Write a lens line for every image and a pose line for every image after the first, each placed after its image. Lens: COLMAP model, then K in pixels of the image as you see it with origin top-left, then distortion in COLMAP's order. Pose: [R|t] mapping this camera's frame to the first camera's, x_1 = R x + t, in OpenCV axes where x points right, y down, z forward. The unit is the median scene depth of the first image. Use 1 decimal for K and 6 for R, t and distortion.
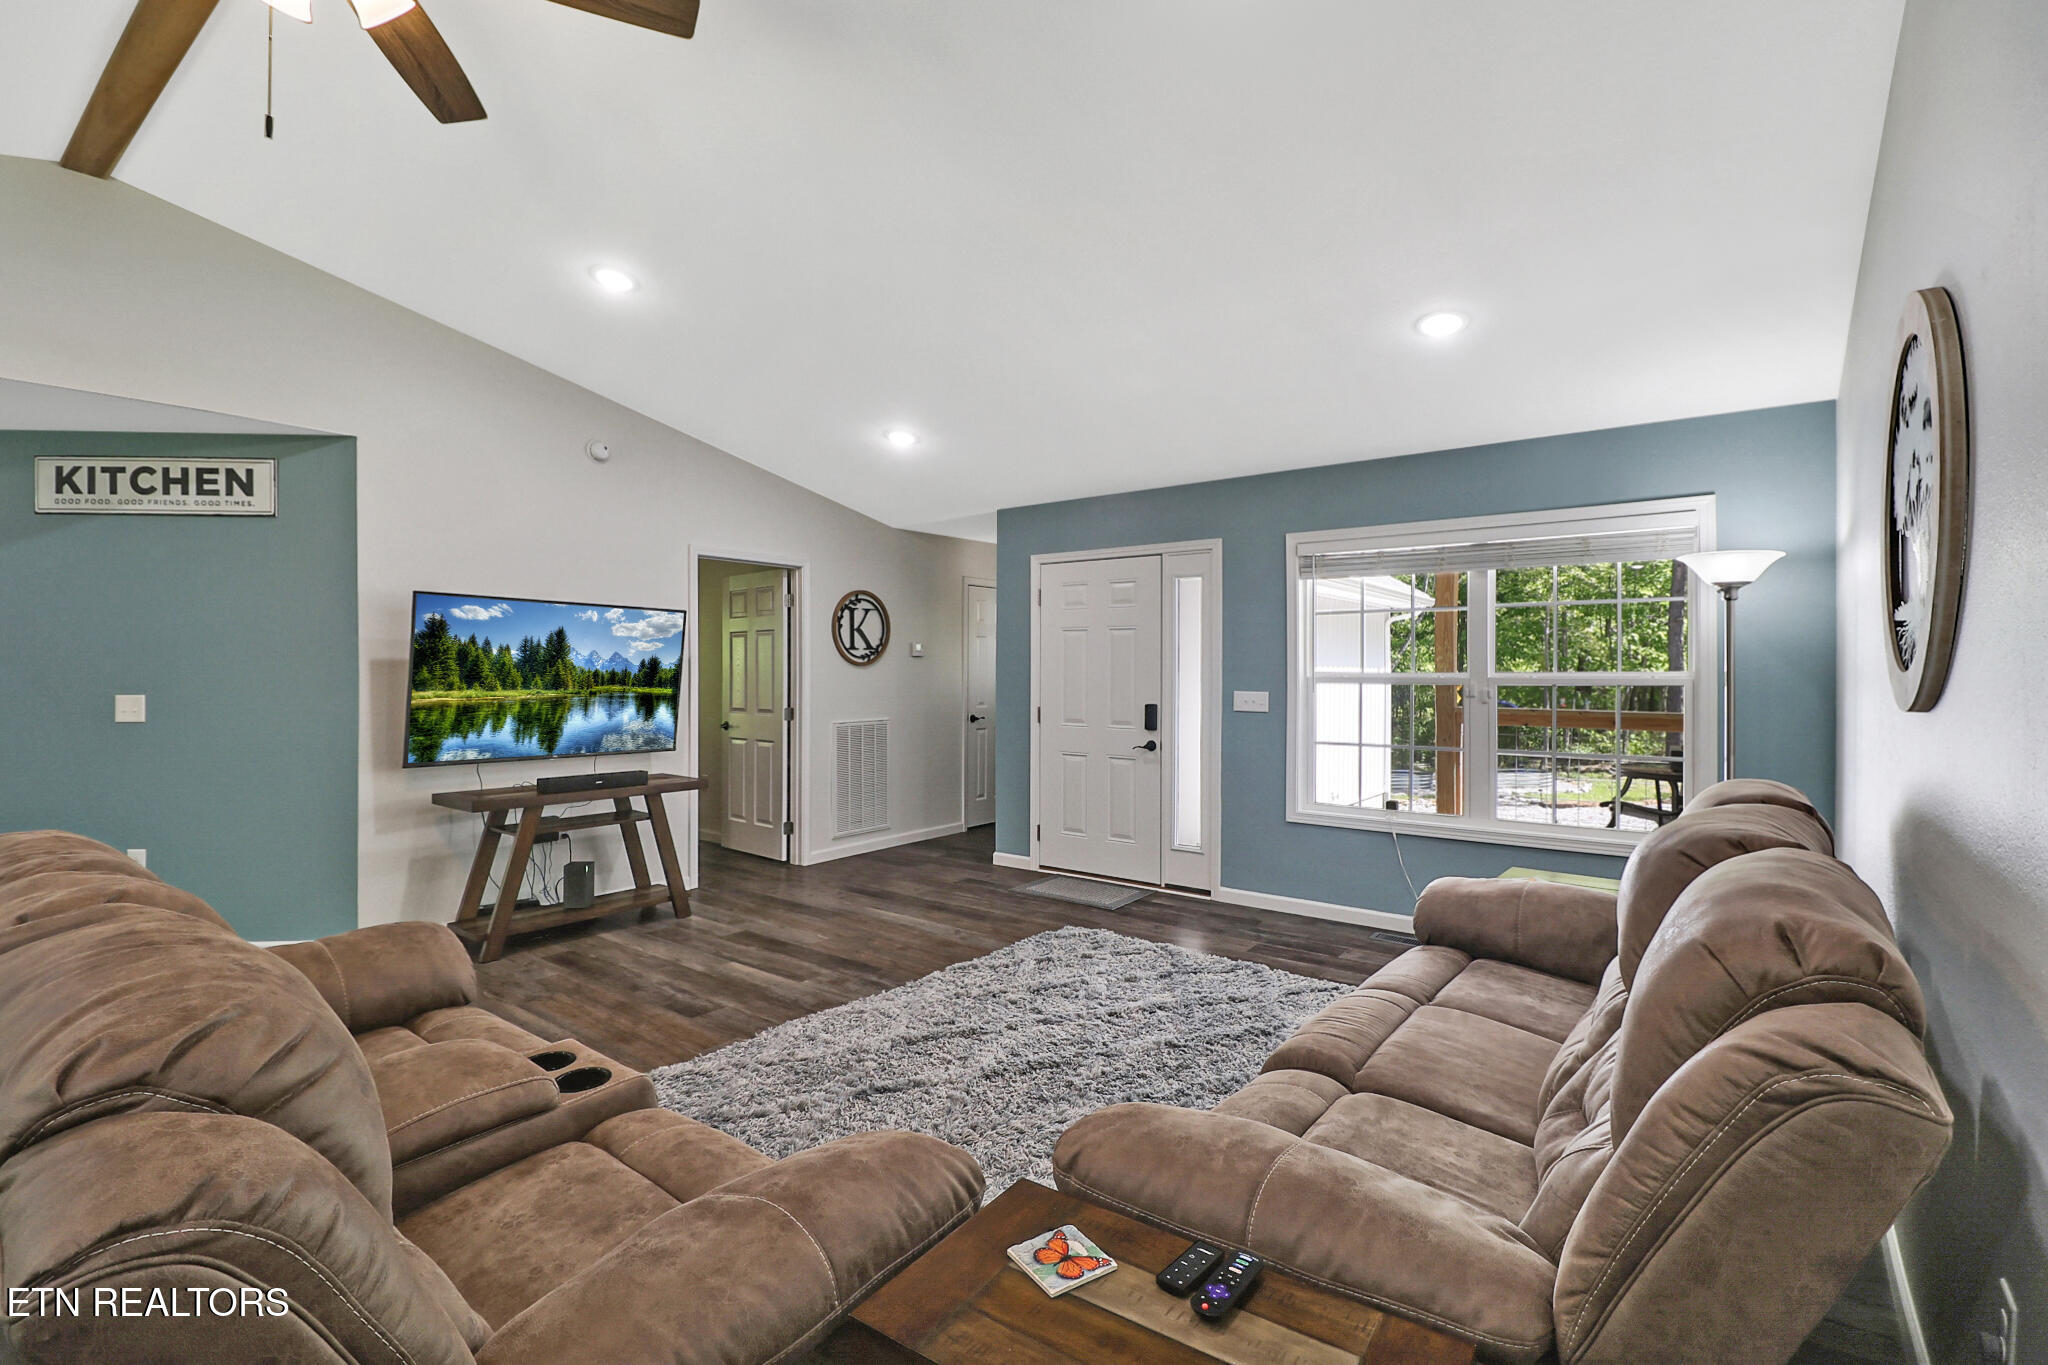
lens RADIAL K [[937.2, 0, 1019.8], [0, 937.2, 673.5], [0, 0, 1]] dist [-0.011951, -0.003880]
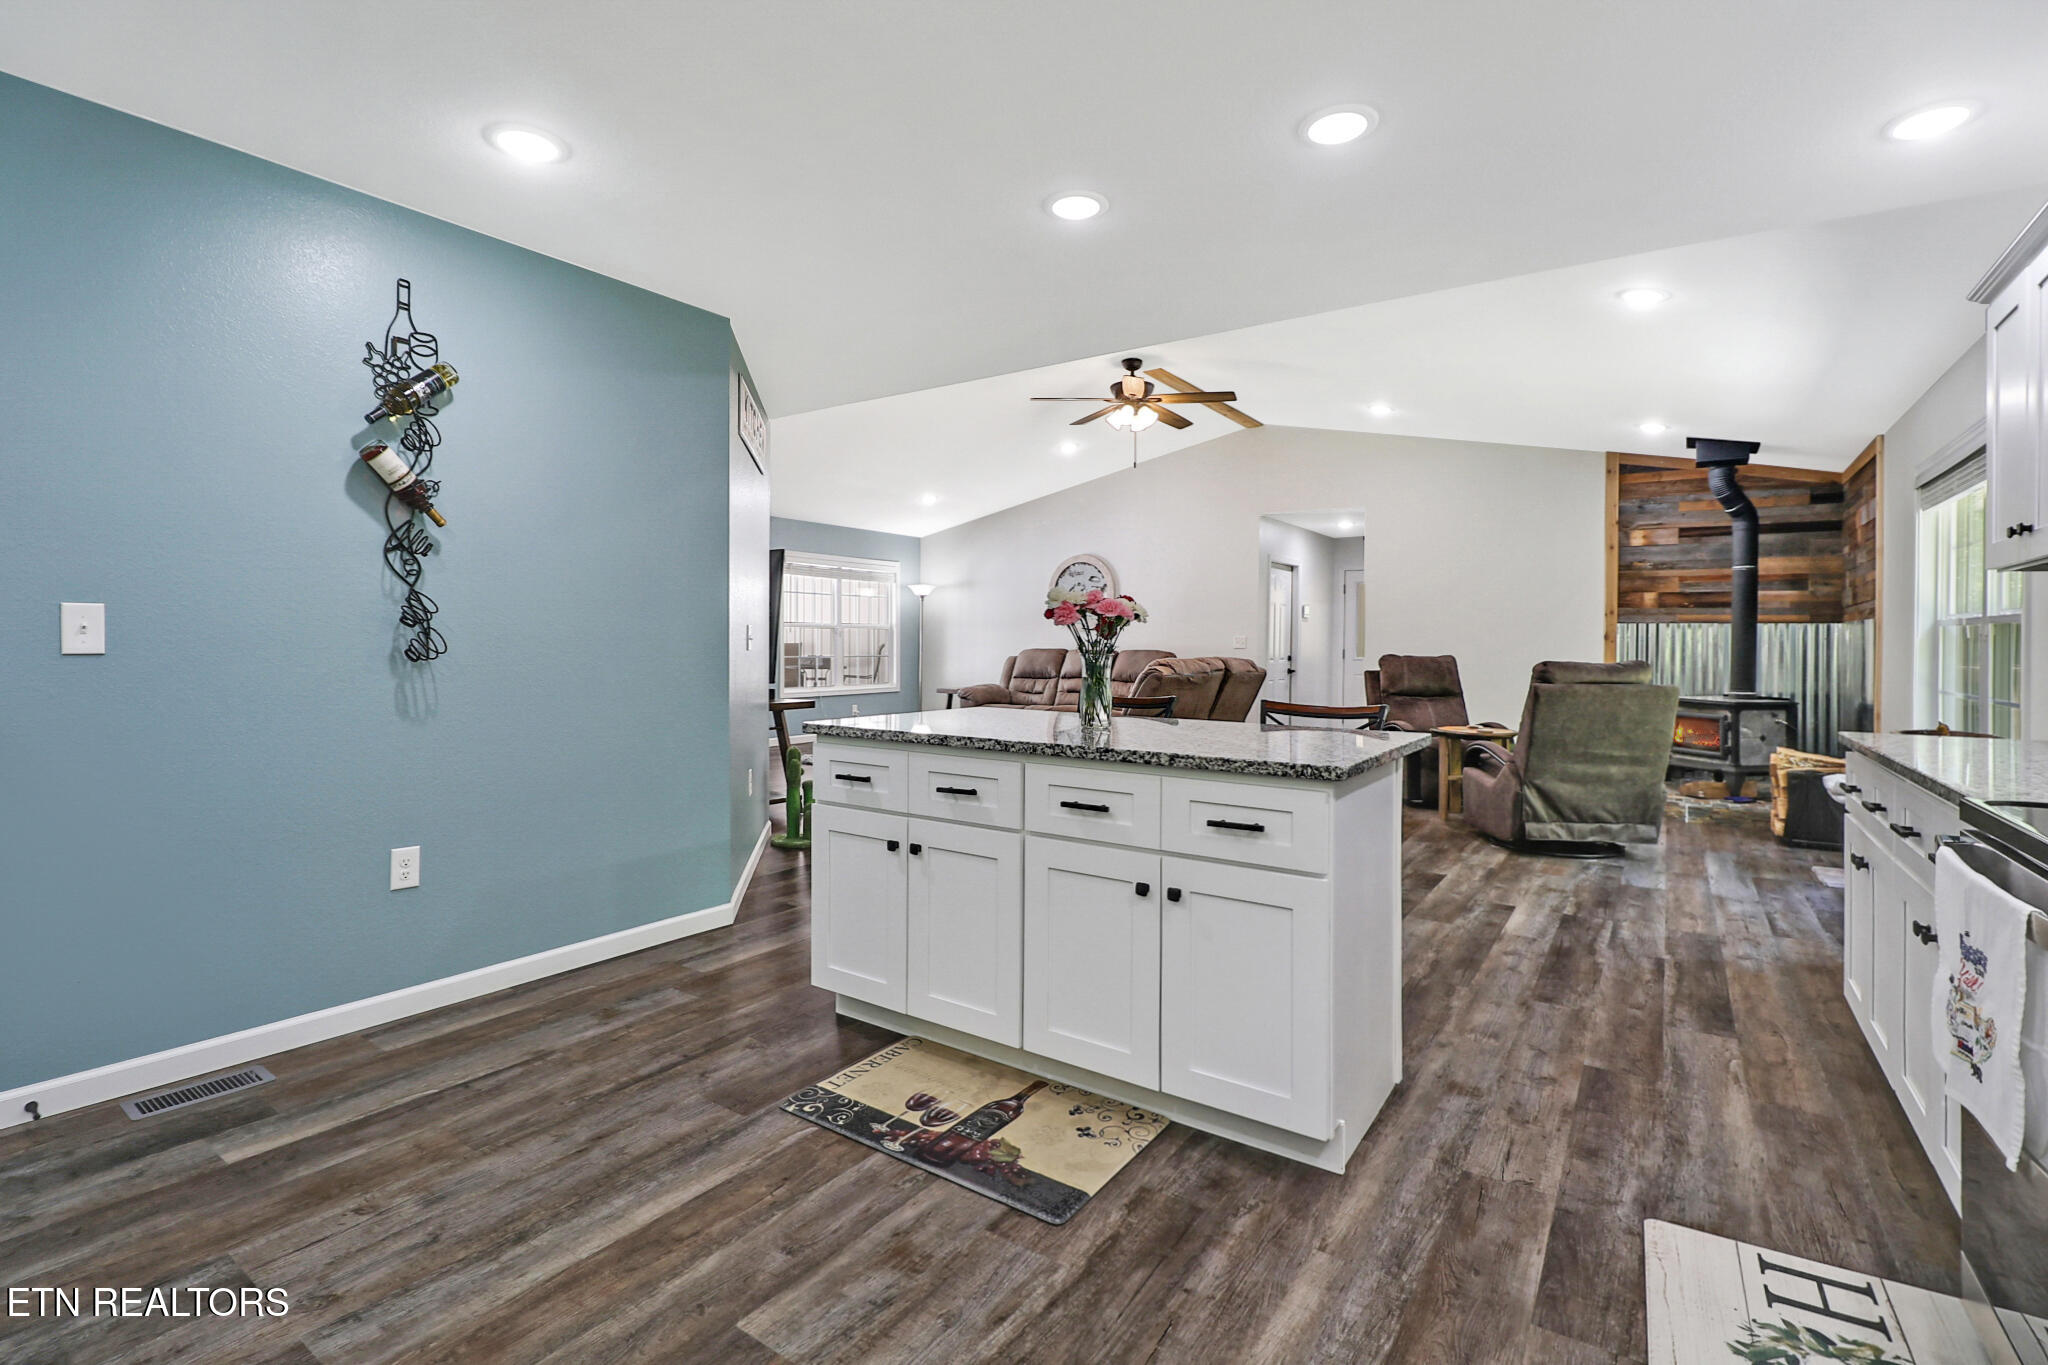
lens RADIAL K [[937.2, 0, 989.0], [0, 937.2, 651.7], [0, 0, 1]] dist [-0.011951, -0.003880]
pose [[-0.024129, -0.014173, 0.999608, -2.033101], [-0.006078, 0.999883, 0.014030, 0.039306], [-0.999690, -0.005737, -0.024213, 0.755275]]
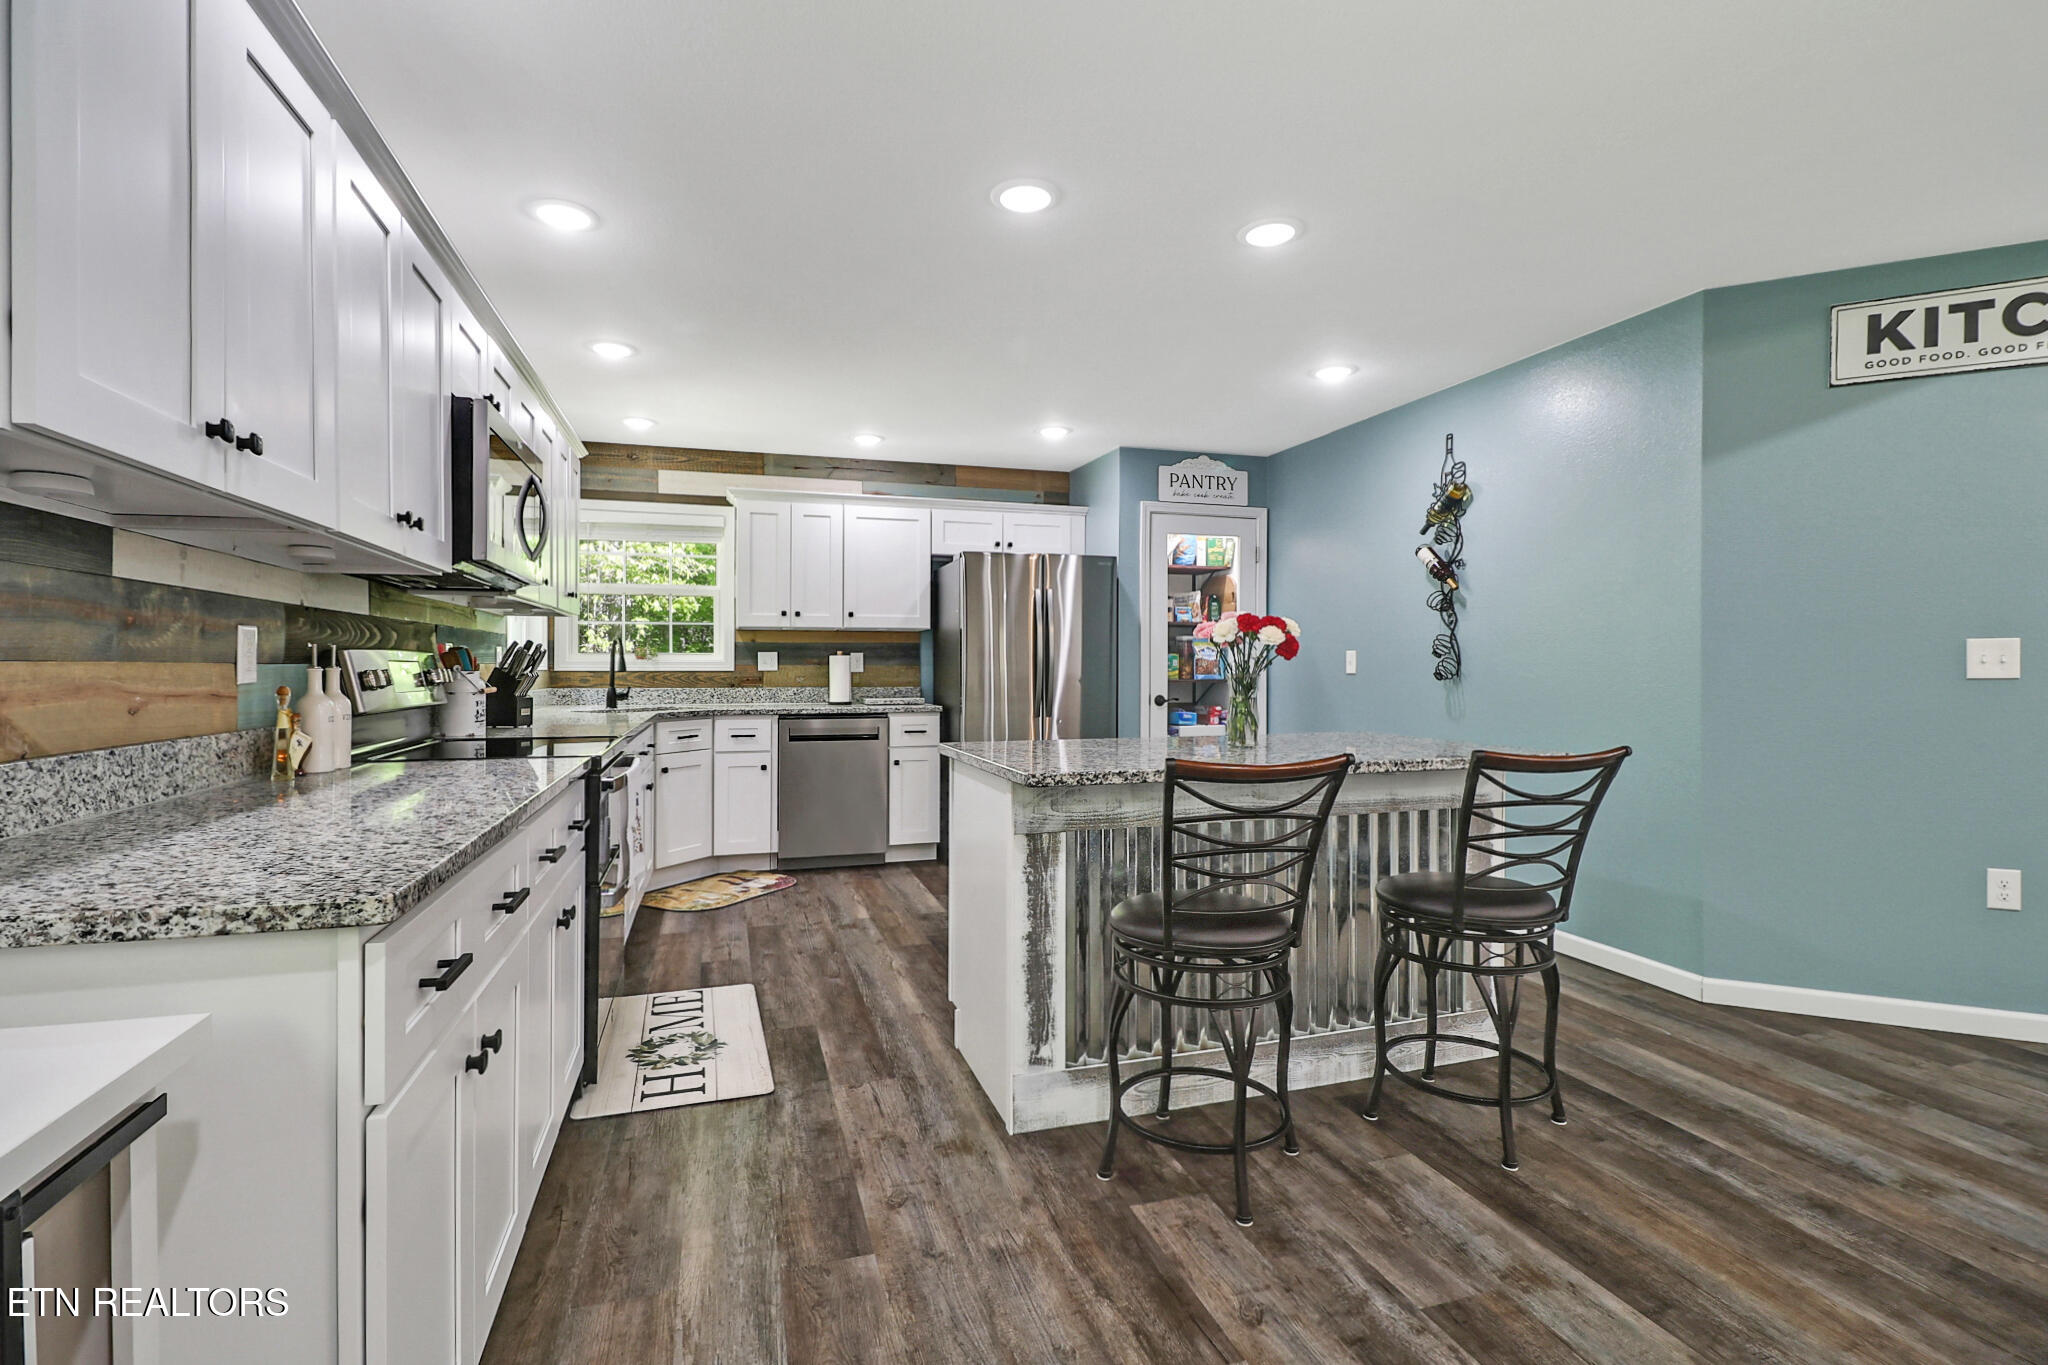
lens RADIAL K [[937.2, 0, 1015.4], [0, 937.2, 660.5], [0, 0, 1]] dist [-0.011951, -0.003880]
pose [[0.814688, -0.008977, -0.579829, -1.142577], [0.003095, 0.999933, -0.011133, 0.044438], [0.579891, 0.007275, 0.814662, 0.041974]]
